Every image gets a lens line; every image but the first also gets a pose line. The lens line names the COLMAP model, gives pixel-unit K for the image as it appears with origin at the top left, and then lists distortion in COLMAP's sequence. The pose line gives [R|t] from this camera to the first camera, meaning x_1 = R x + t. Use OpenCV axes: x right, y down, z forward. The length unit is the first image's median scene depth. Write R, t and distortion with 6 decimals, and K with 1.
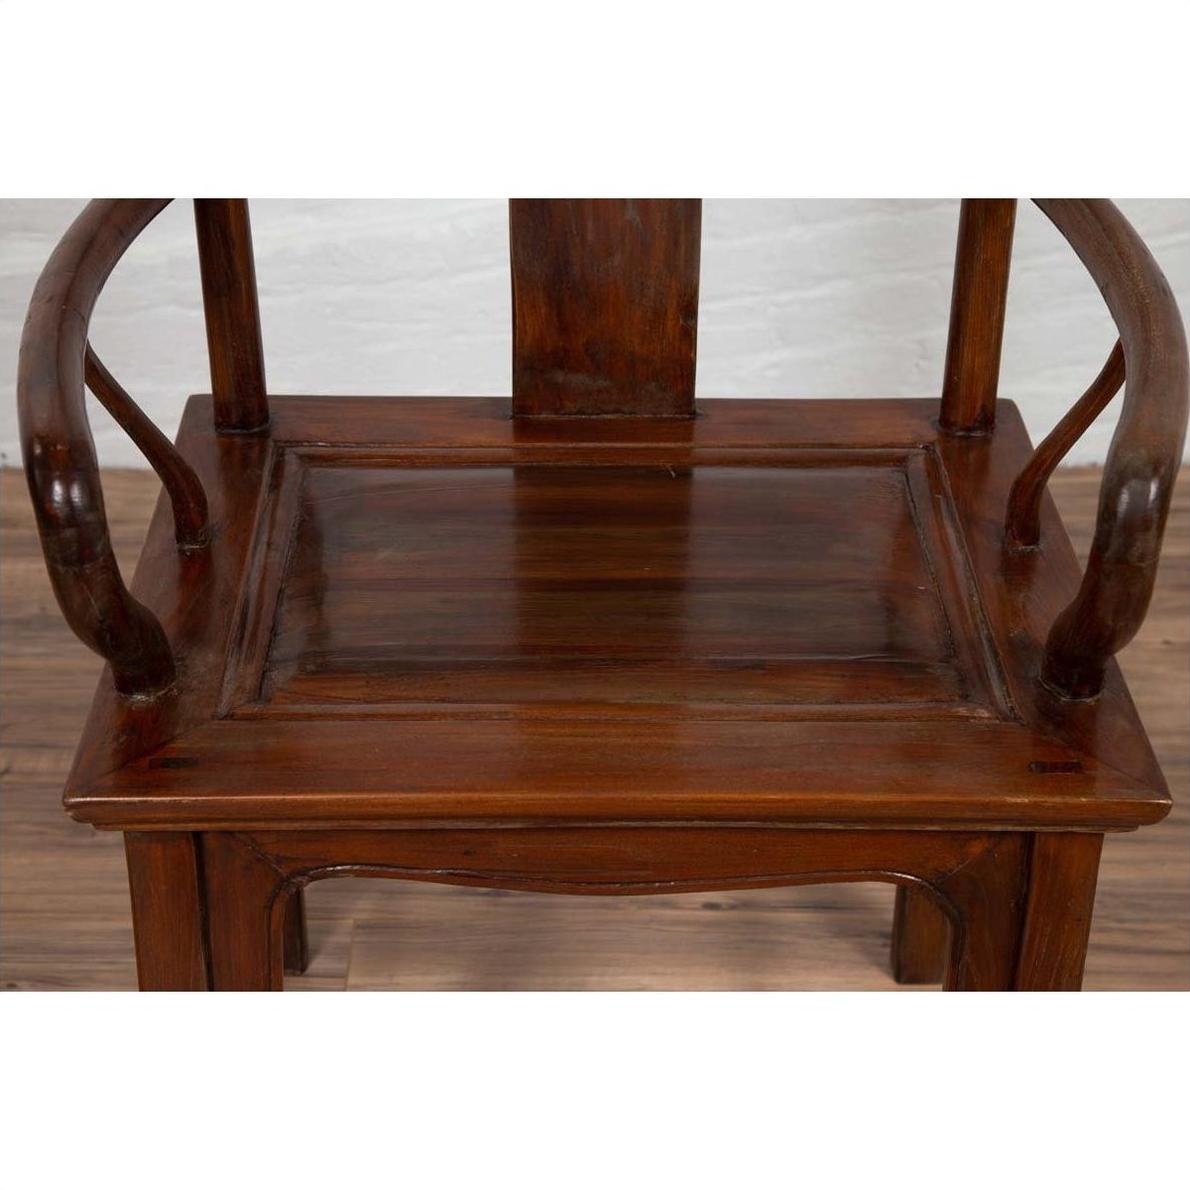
lens RADIAL K [[2391.8, 0, 599.8], [0, 2391.8, 701.1], [0, 0, 1]] dist [0.283715, -0.016700]
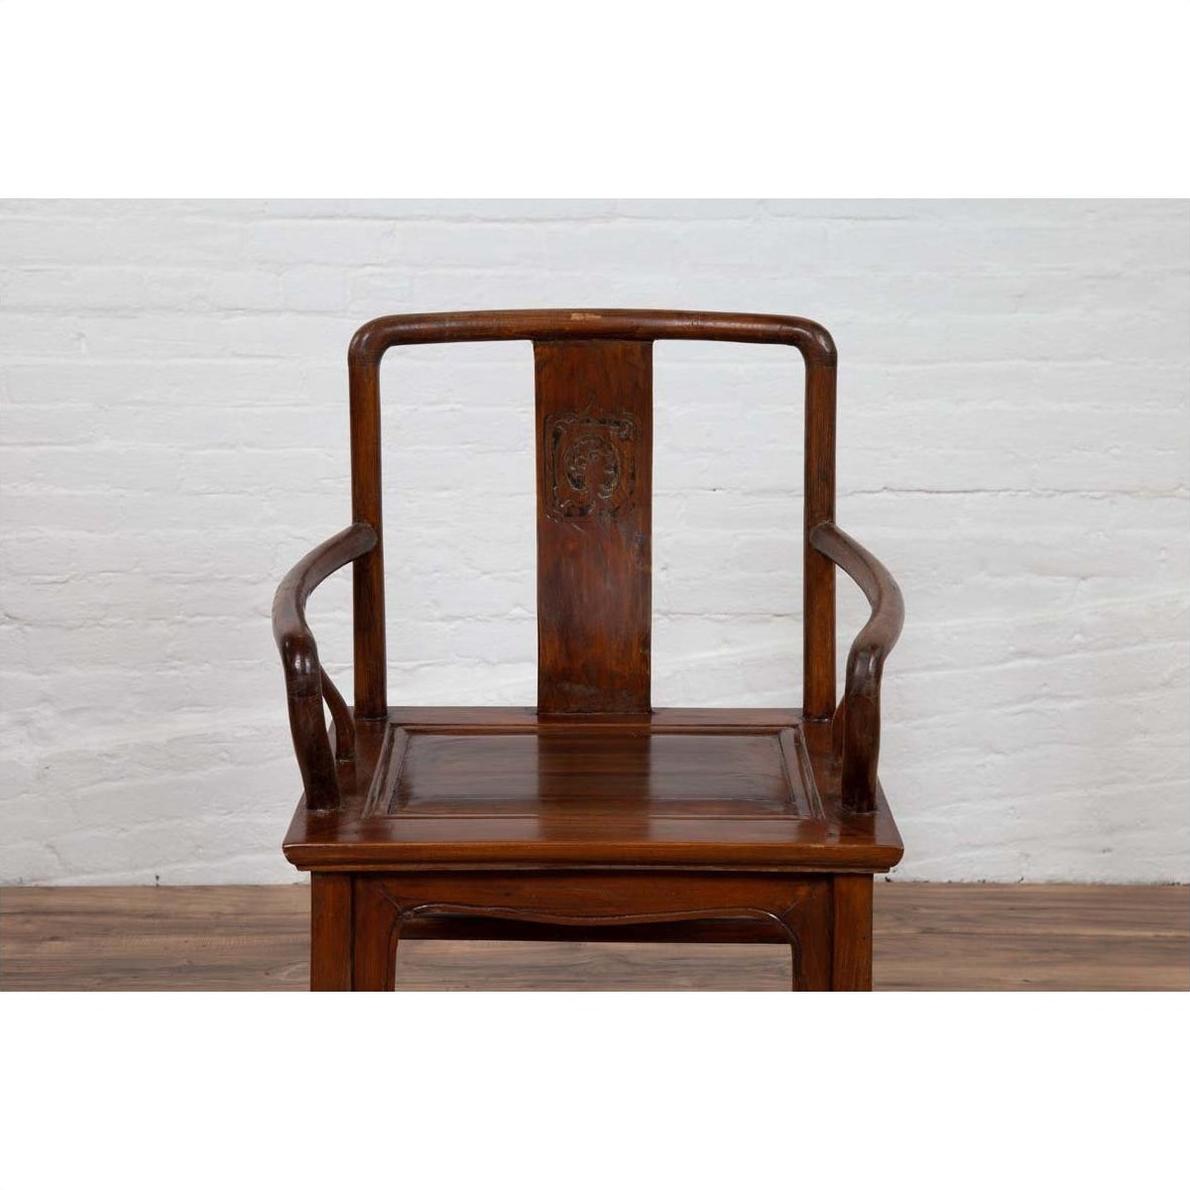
lens RADIAL K [[2301.9, 0, 577.5], [0, 2301.9, 574.6], [0, 0, 1]] dist [0.251508, -0.053670]
pose [[0.999769, -0.001805, -0.021412, 0.024971], [-0.005044, 0.948905, -0.315521, 0.295764], [0.020888, 0.315556, 0.948677, -0.516801]]
